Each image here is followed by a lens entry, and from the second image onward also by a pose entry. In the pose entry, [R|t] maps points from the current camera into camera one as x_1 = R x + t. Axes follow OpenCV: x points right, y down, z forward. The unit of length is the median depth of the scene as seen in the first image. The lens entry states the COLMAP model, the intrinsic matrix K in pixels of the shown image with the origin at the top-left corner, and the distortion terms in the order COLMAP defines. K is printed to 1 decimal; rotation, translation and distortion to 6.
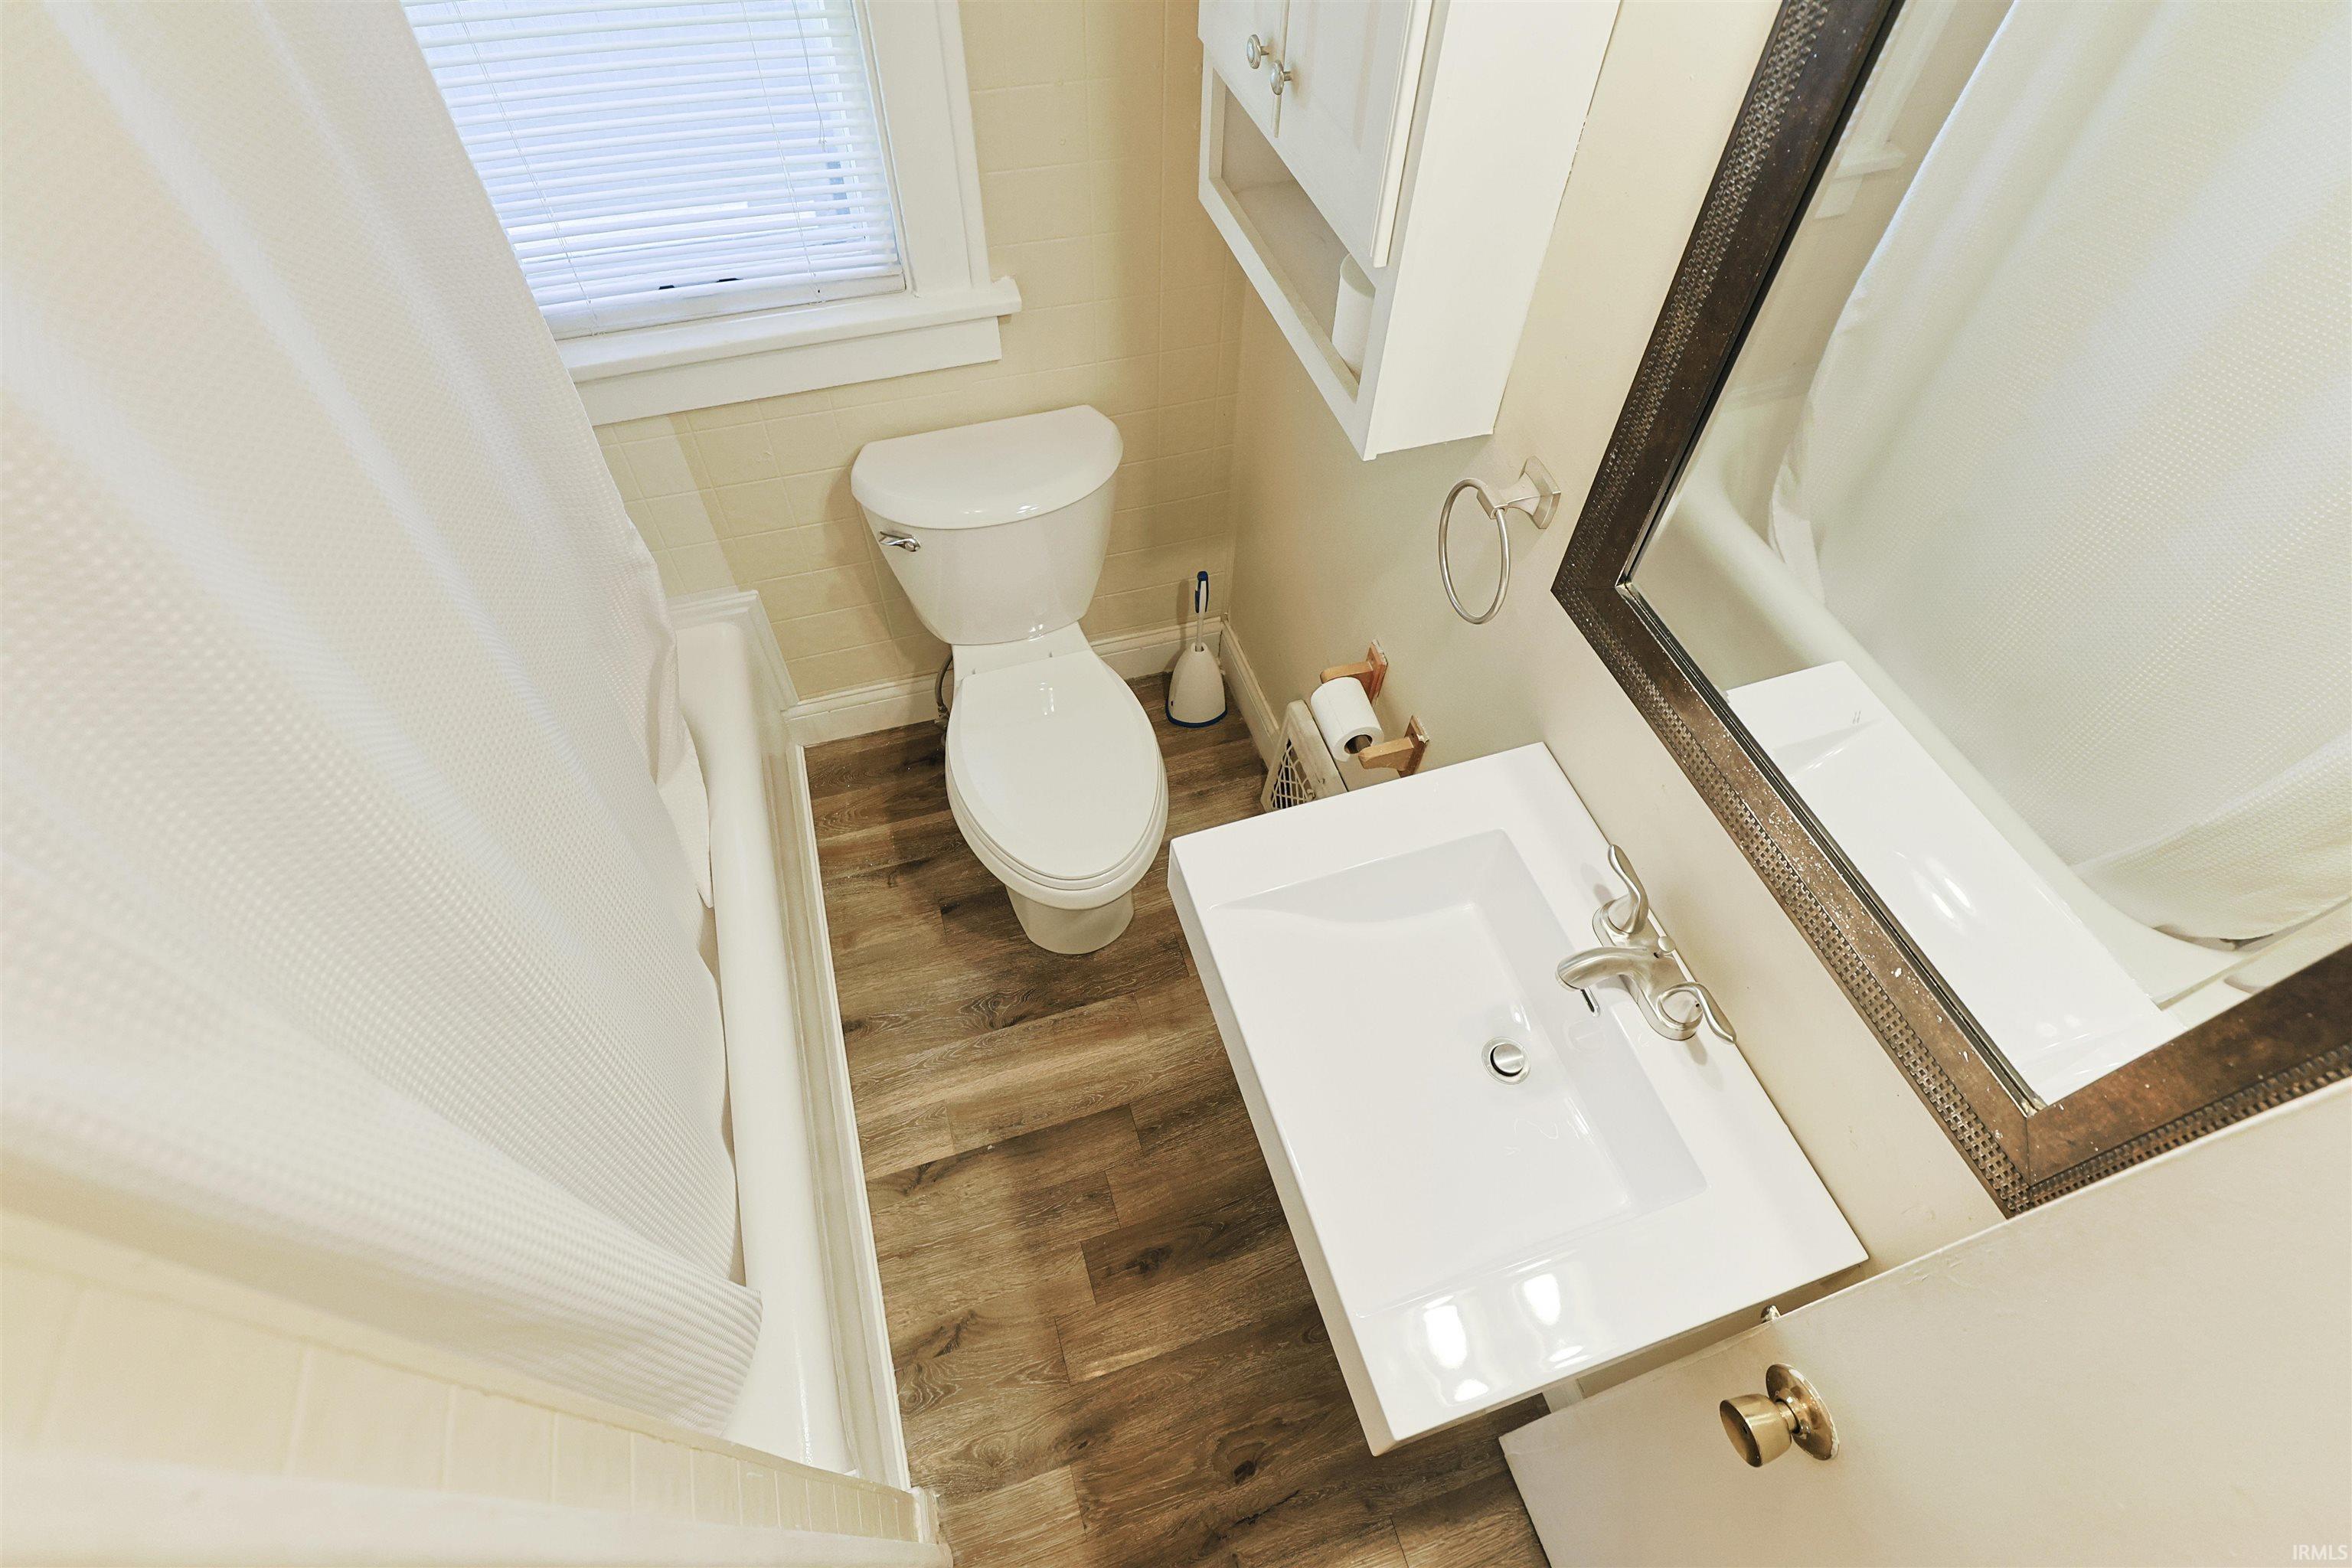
lens RADIAL K [[1127.1, 0, 1172.6], [0, 1127.1, 784.5], [0, 0, 1]] dist [-0.015414, 0.008962]
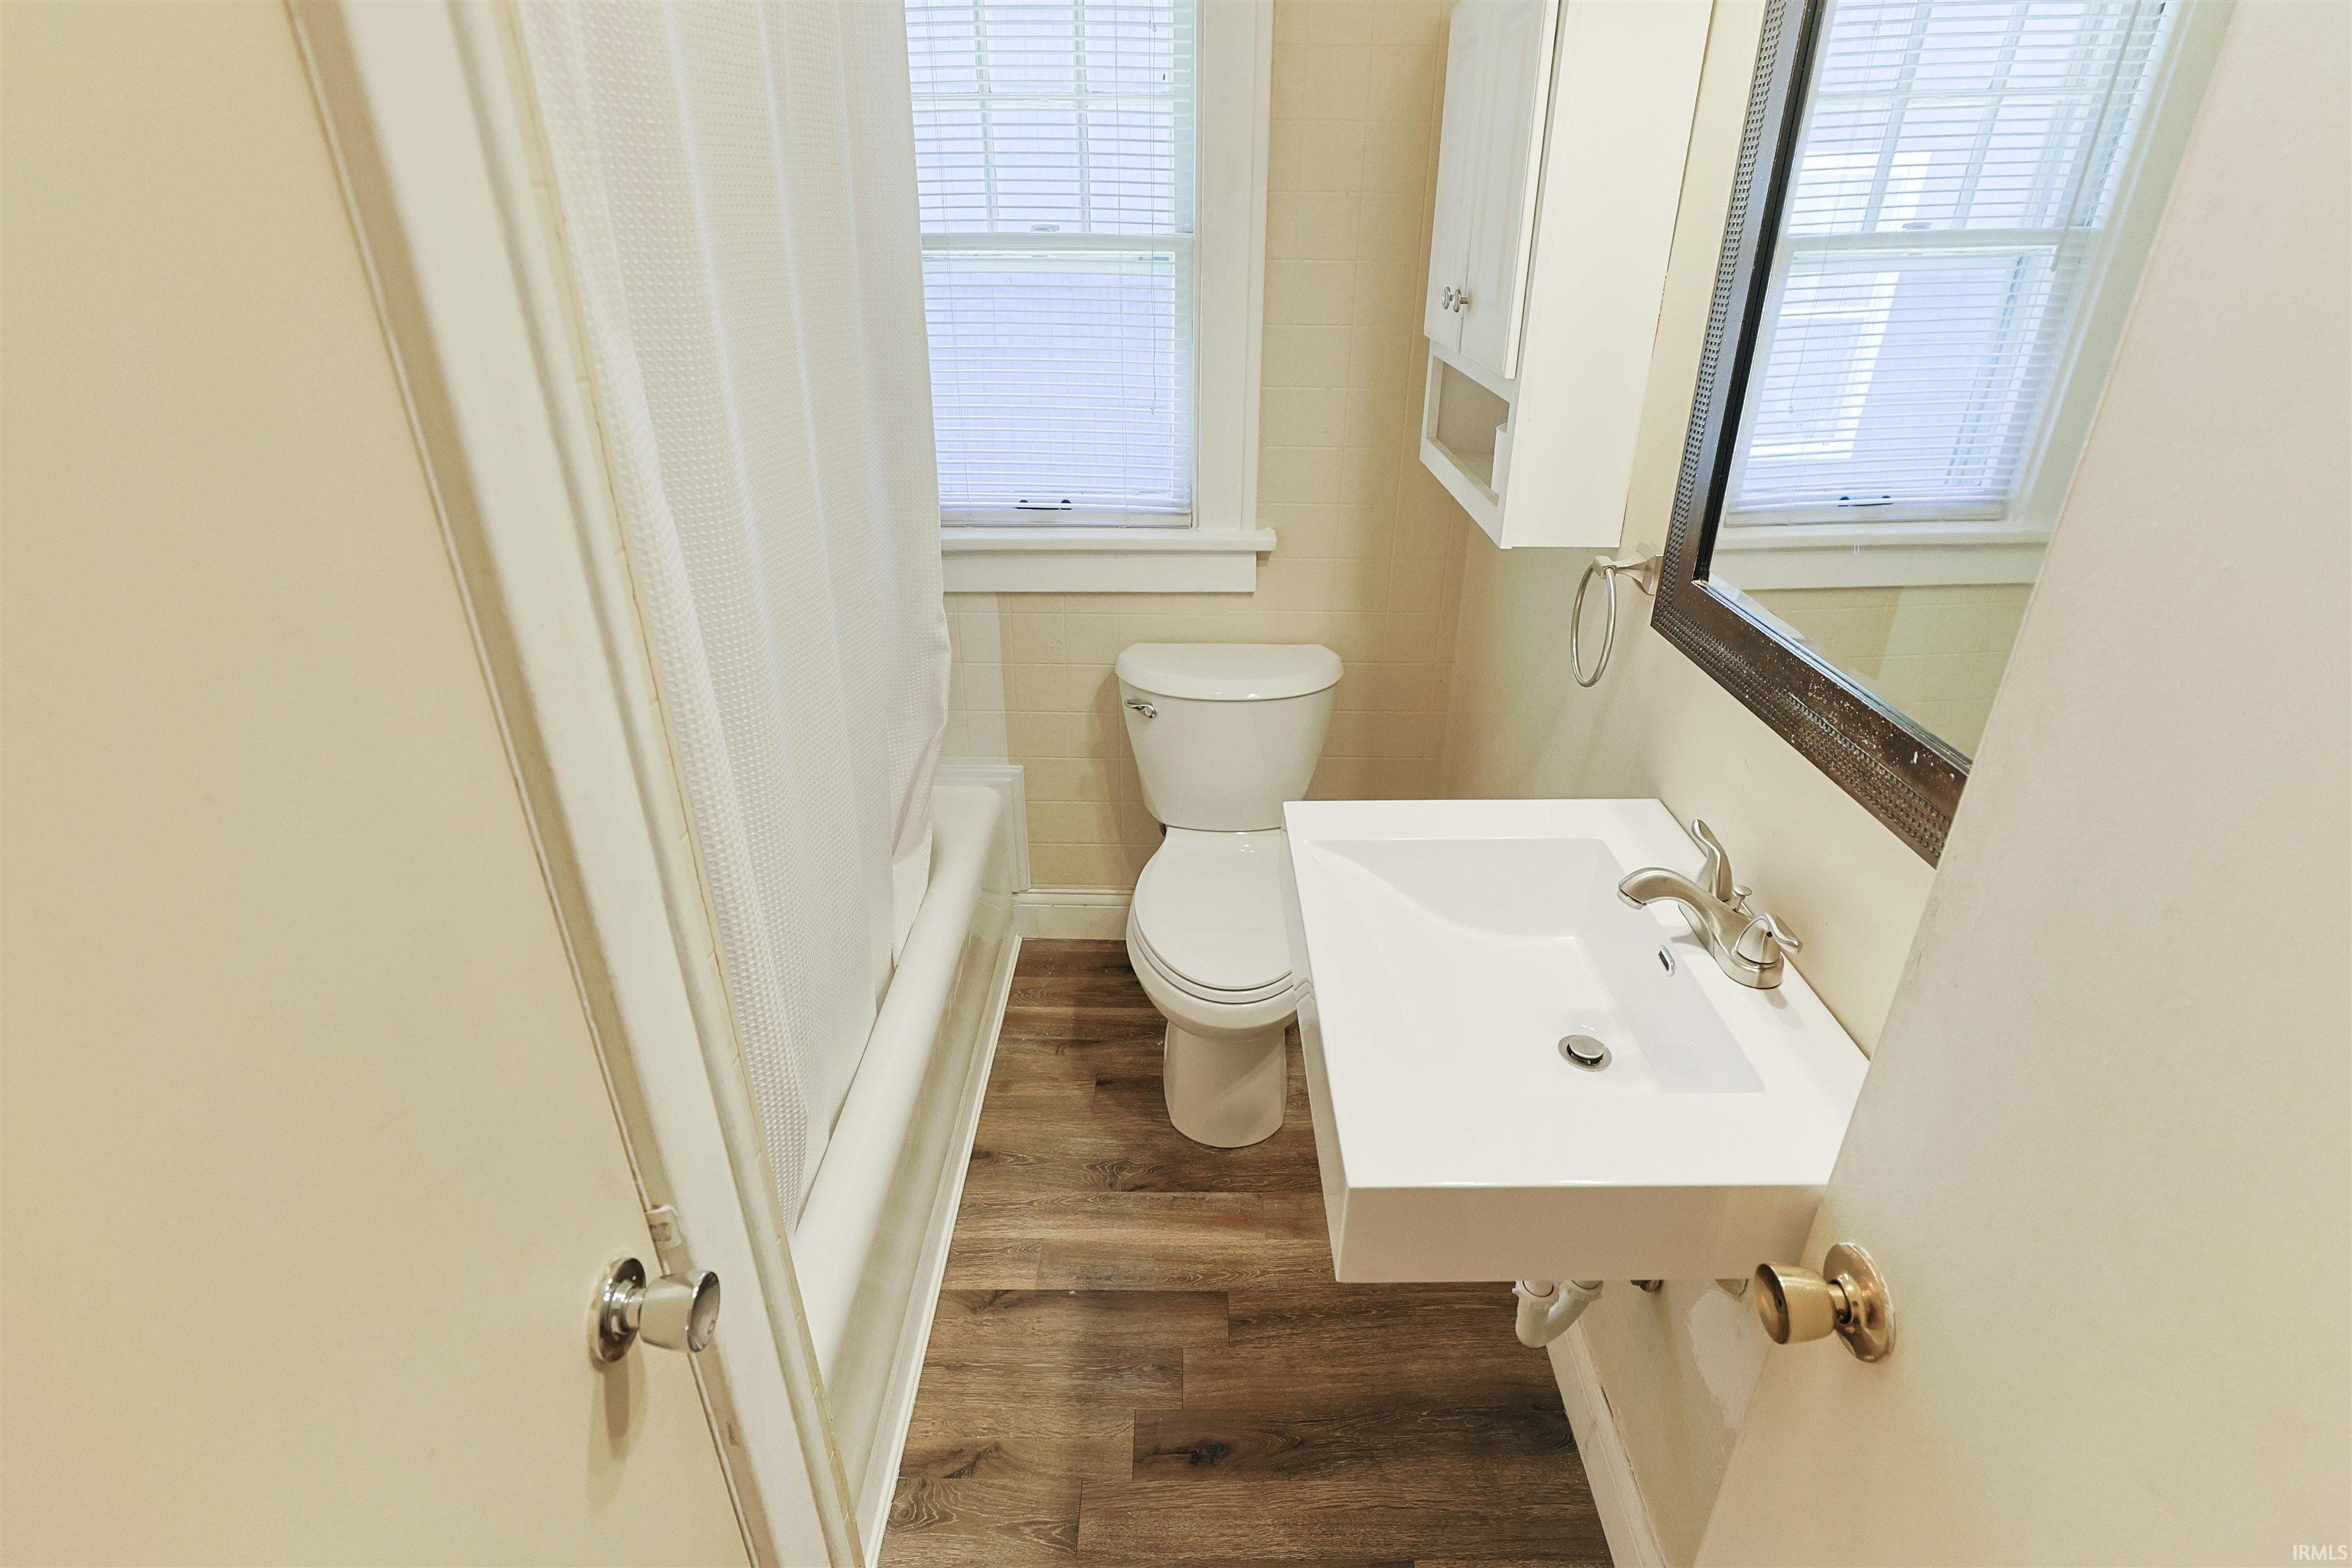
lens RADIAL K [[1127.1, 0, 1168.3], [0, 1127.1, 766.4], [0, 0, 1]] dist [-0.015414, 0.008962]
pose [[0.950023, 0.119557, -0.288378, 0.132660], [-0.241834, 0.866011, -0.437655, 0.339339], [0.197414, 0.485522, 0.851643, 0.009933]]
